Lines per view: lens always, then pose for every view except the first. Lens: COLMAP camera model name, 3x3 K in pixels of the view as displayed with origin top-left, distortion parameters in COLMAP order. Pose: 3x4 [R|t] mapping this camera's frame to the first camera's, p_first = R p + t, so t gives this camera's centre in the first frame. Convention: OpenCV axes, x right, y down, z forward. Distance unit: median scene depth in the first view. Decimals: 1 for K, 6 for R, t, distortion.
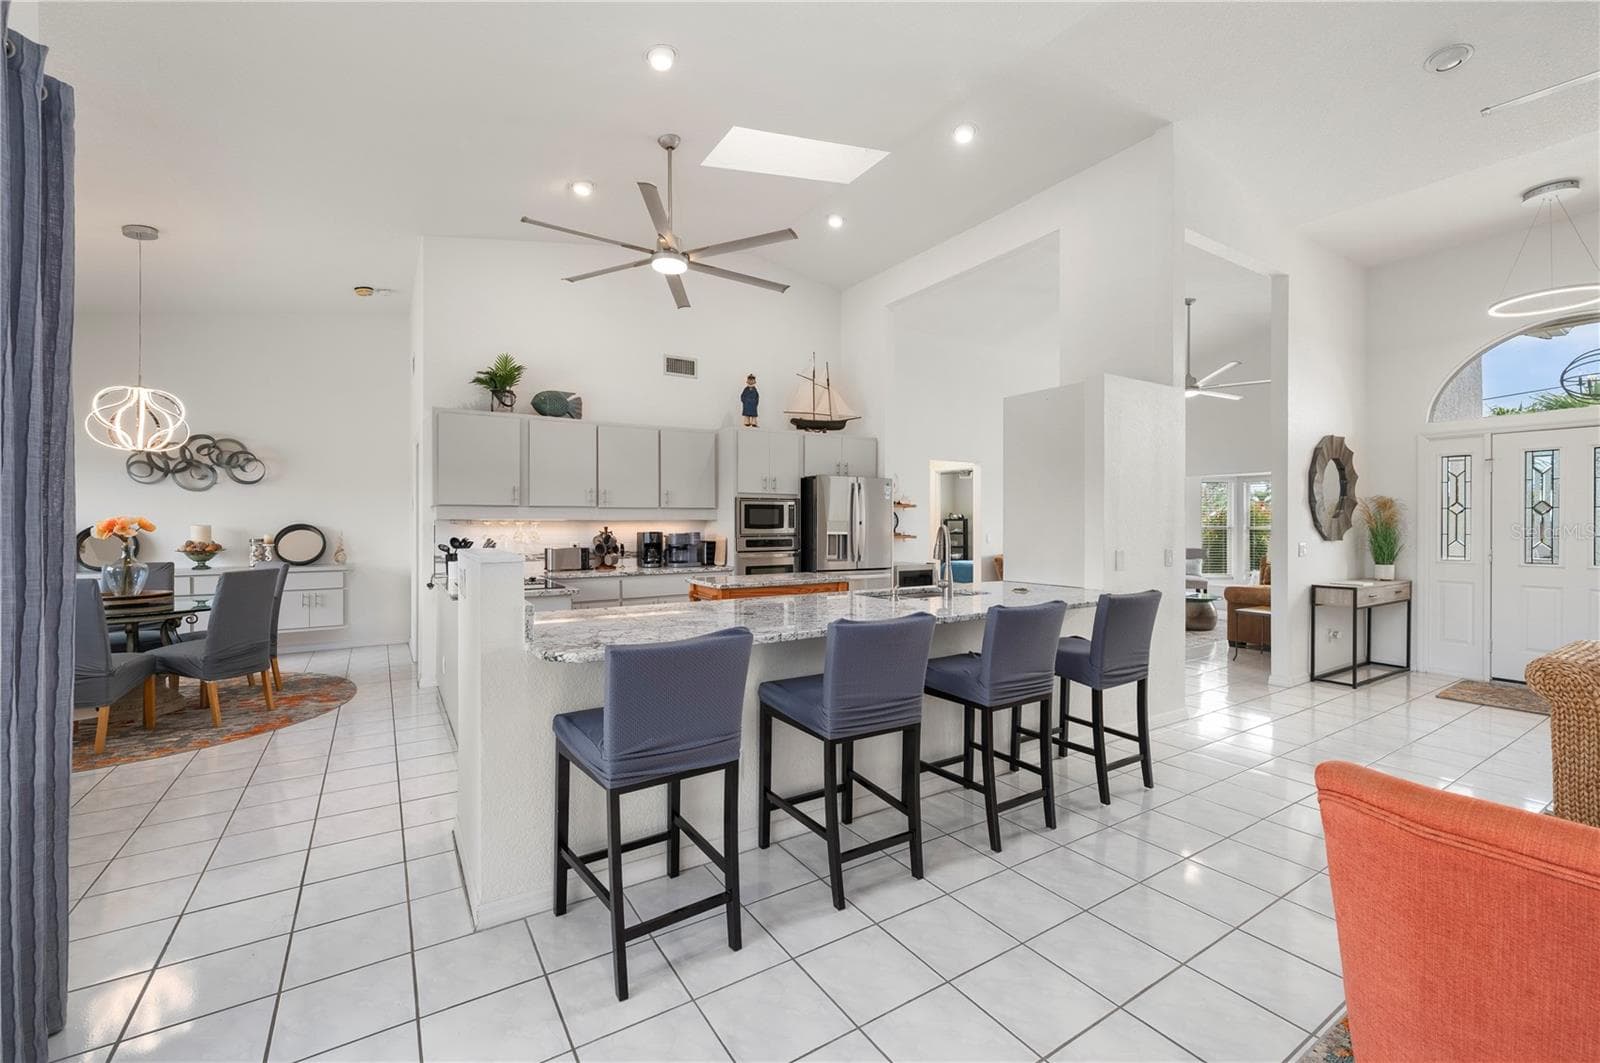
lens RADIAL K [[657.1, 0, 795.4], [0, 657.1, 525.4], [0, 0, 1]] dist [0.001027, -0.001361]
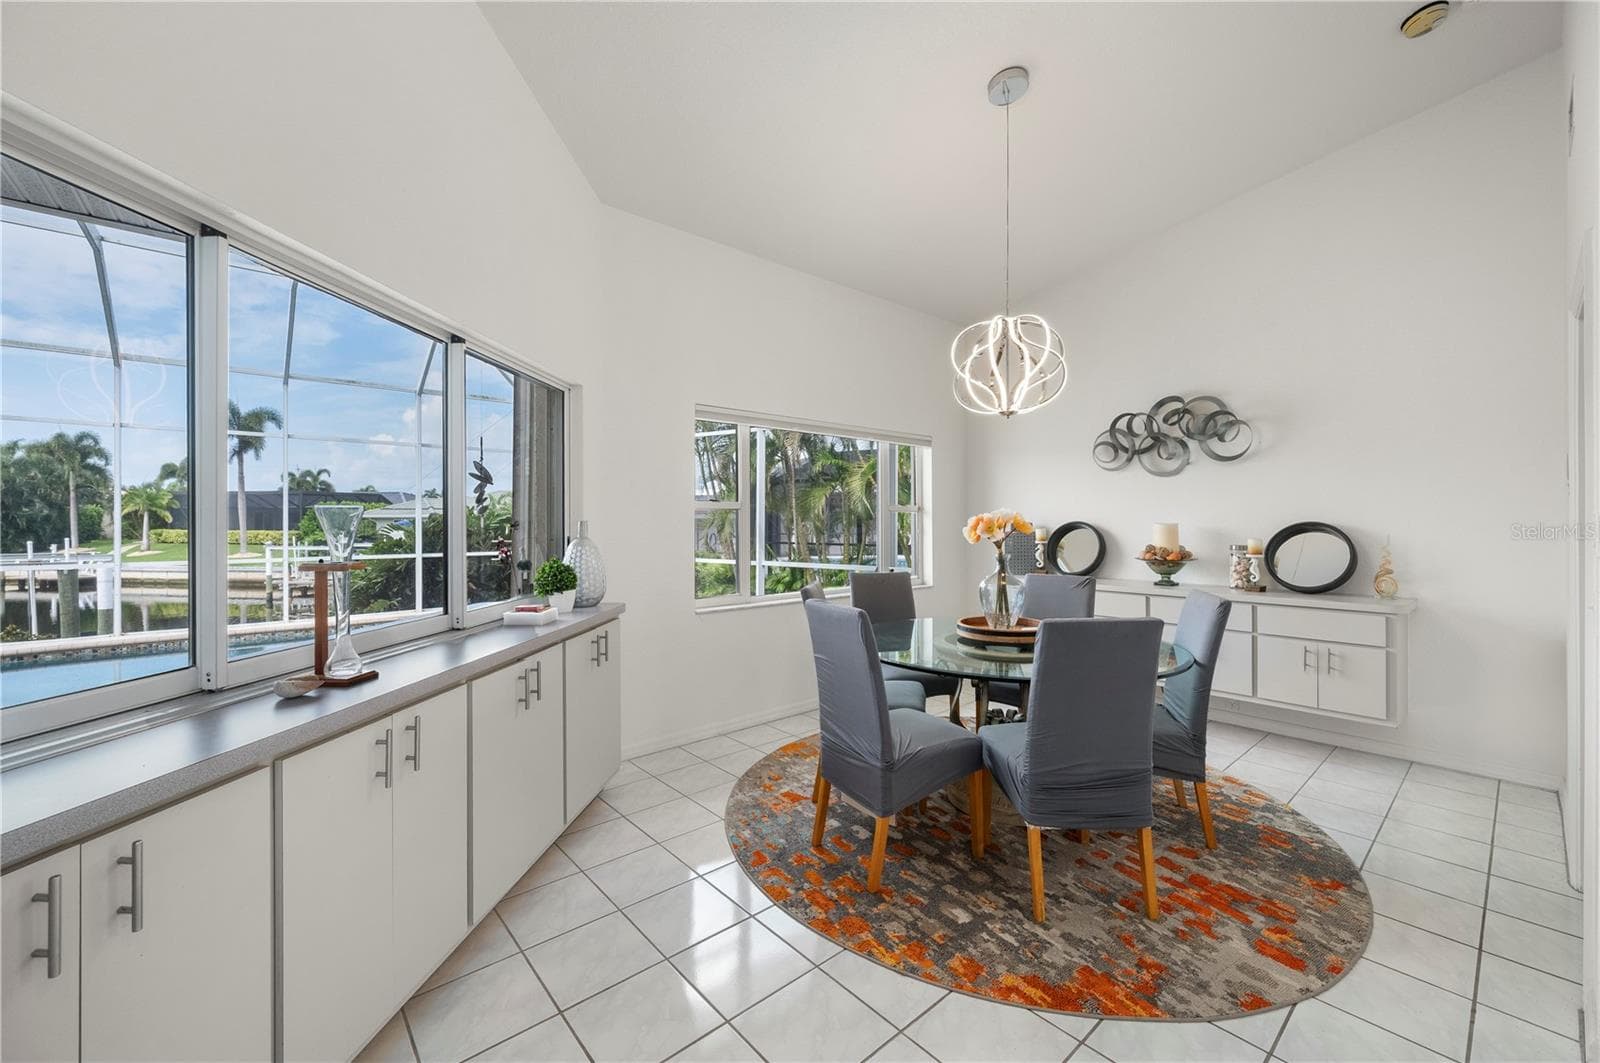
lens RADIAL K [[628.9, 0, 793.2], [0, 628.9, 520.6], [0, 0, 1]] dist [-0.008862, 0.000140]
pose [[0.136454, 0.001197, -0.990646, -0.315064], [-0.001038, 0.999999, 0.001065, -0.004099], [0.990646, 0.000883, 0.136455, 0.555466]]
